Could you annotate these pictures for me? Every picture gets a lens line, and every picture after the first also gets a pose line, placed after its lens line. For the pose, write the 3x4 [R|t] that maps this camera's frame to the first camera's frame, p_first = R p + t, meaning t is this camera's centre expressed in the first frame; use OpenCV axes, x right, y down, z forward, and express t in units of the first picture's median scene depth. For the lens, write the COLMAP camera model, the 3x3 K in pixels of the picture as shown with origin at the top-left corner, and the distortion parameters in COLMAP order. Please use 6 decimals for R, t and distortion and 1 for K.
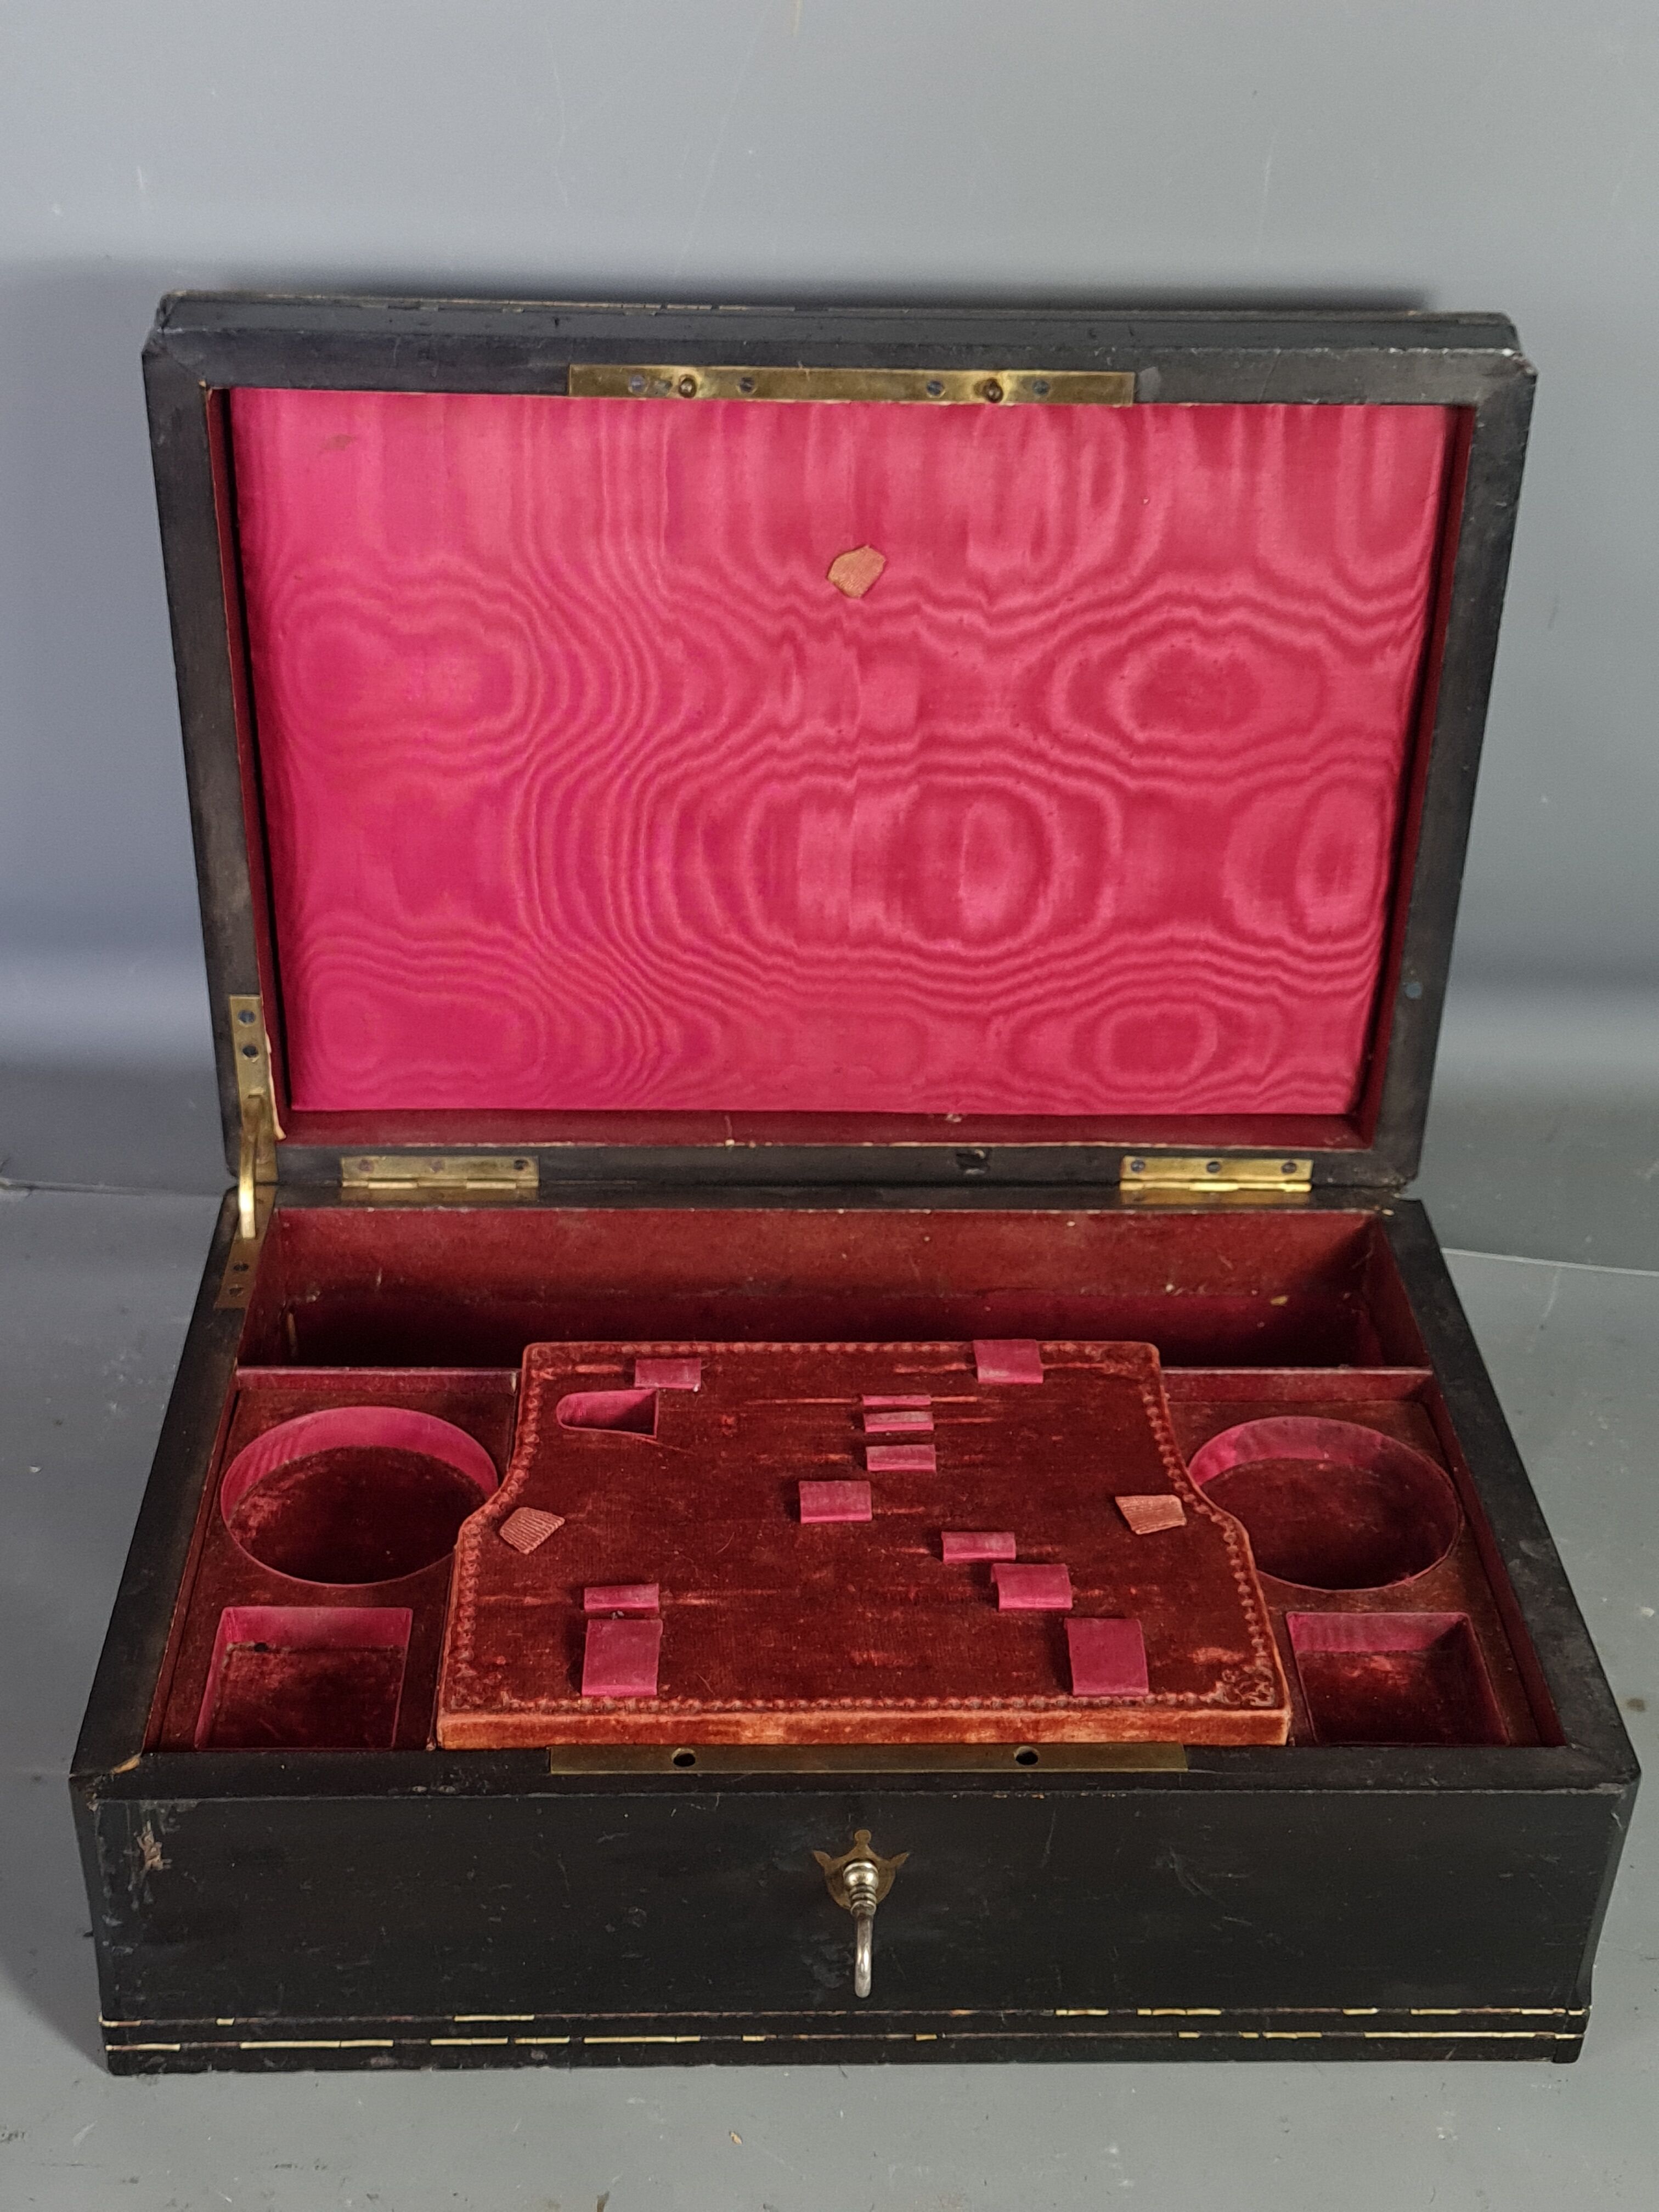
lens RADIAL K [[2850.8, 0, 812.7], [0, 2850.8, 1159.5], [0, 0, 1]] dist [0.025671, 0.000000]
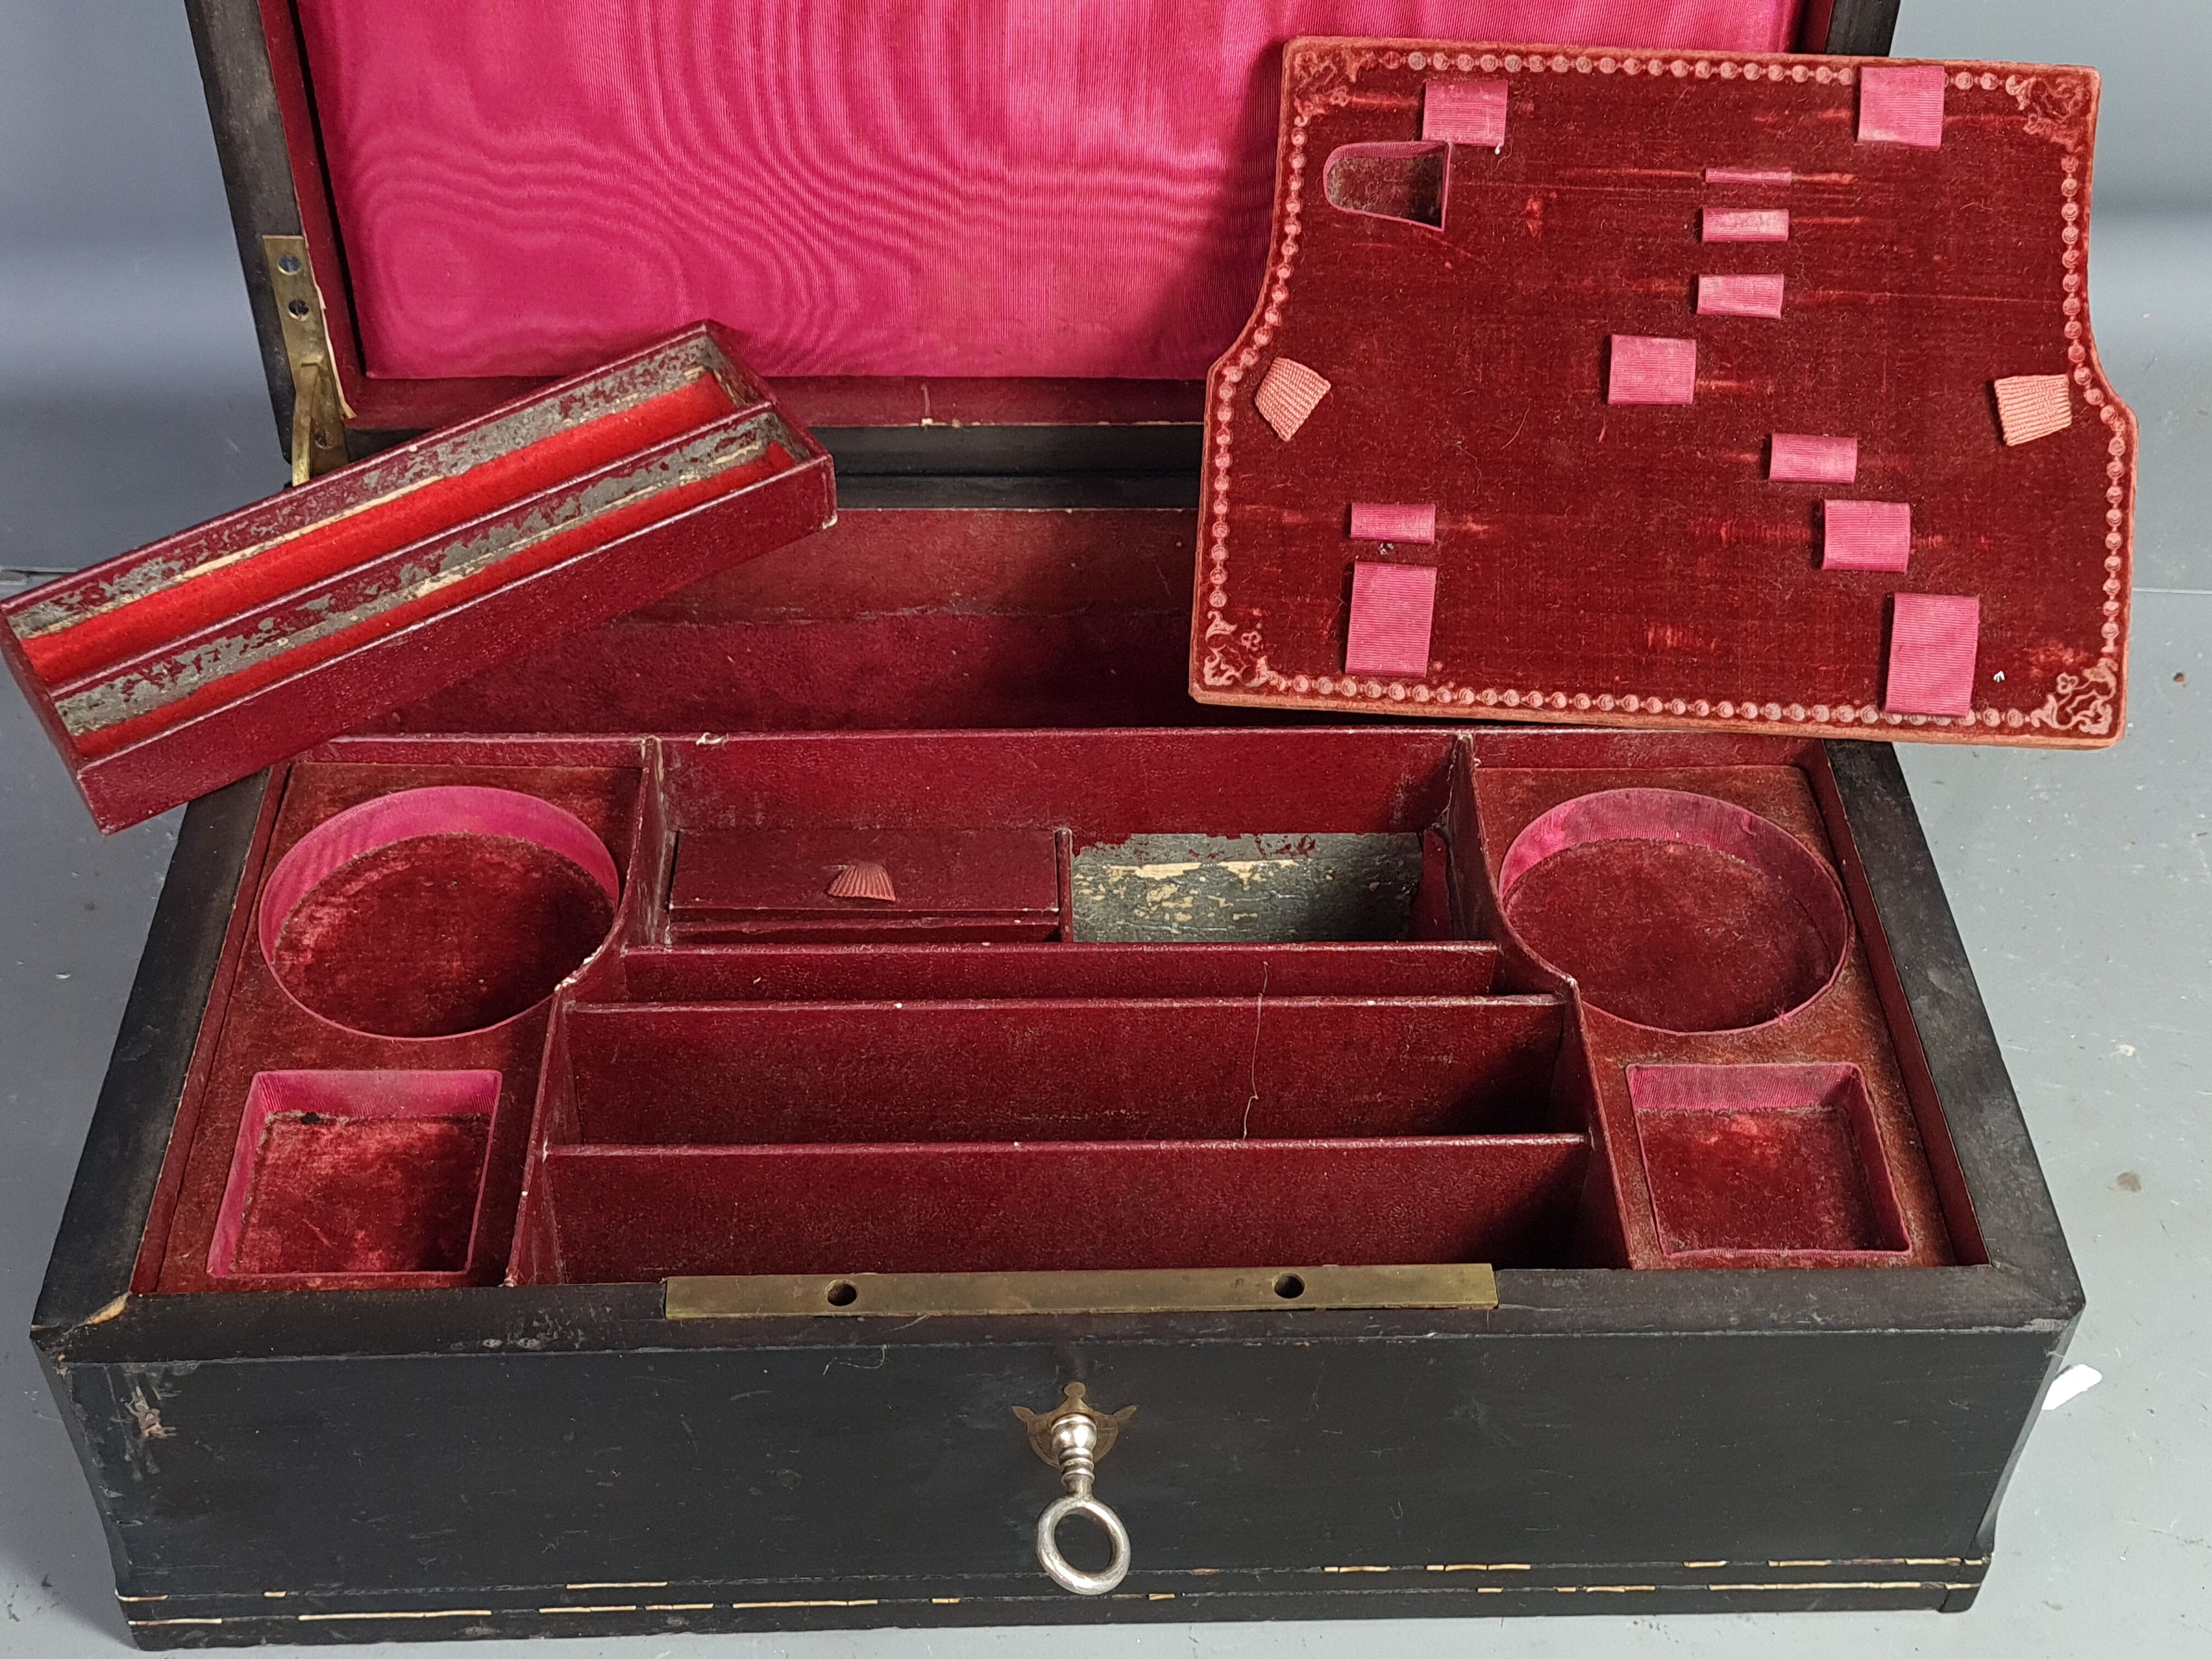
lens RADIAL K [[2850.8, 0, 1130.4], [0, 2850.8, 839.0], [0, 0, 1]] dist [0.025671, 0.000000]
pose [[0.999981, -0.002997, 0.005464, 0.025361], [0.001885, 0.981171, 0.193133, -0.051452], [-0.005940, -0.193119, 0.981157, 0.239795]]
